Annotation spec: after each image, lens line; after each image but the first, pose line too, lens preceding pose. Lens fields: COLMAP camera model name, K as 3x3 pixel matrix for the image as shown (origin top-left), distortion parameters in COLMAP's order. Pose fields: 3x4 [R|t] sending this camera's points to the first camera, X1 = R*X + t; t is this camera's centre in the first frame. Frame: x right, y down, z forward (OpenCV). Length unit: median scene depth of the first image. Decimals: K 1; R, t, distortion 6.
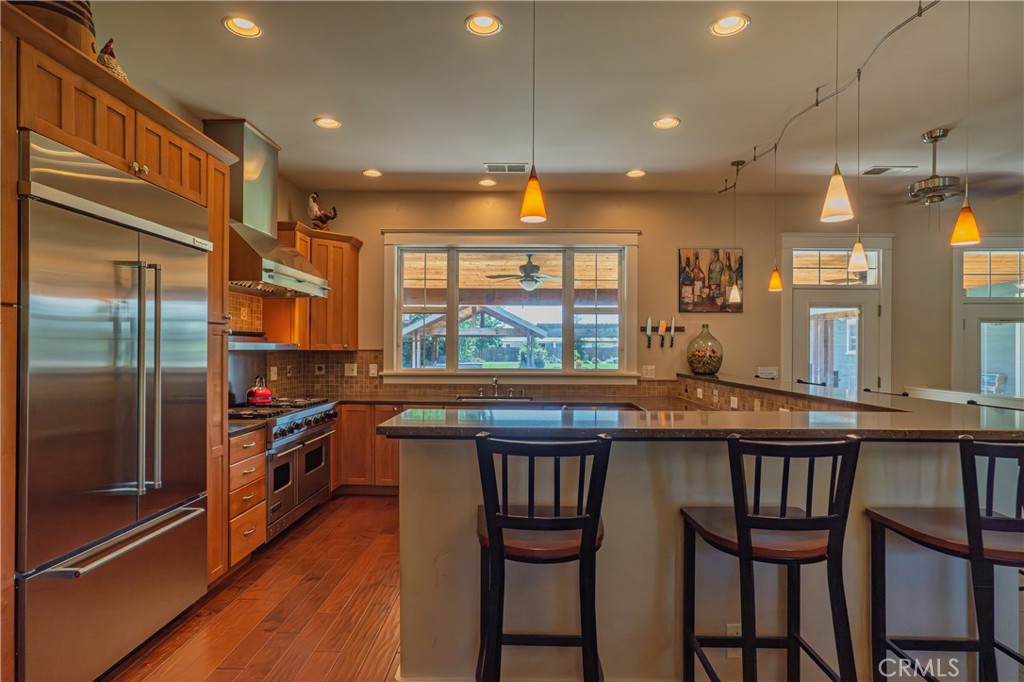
lens RADIAL K [[555.9, 0, 511.9], [0, 555.9, 348.8], [0, 0, 1]] dist [-0.030431, 0.019639]
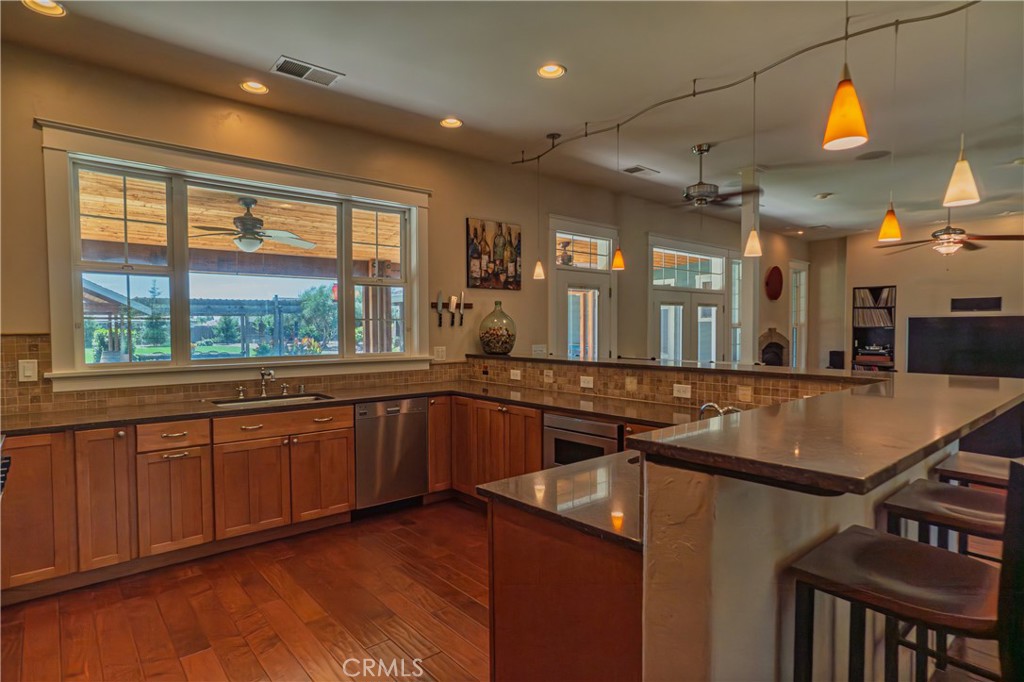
lens RADIAL K [[555.9, 0, 515.0], [0, 555.9, 344.8], [0, 0, 1]] dist [-0.030431, 0.019639]
pose [[0.743437, -0.028926, 0.668181, -0.257680], [0.008657, 0.999397, 0.033633, -0.001362], [-0.668750, -0.019219, 0.743239, 0.262563]]
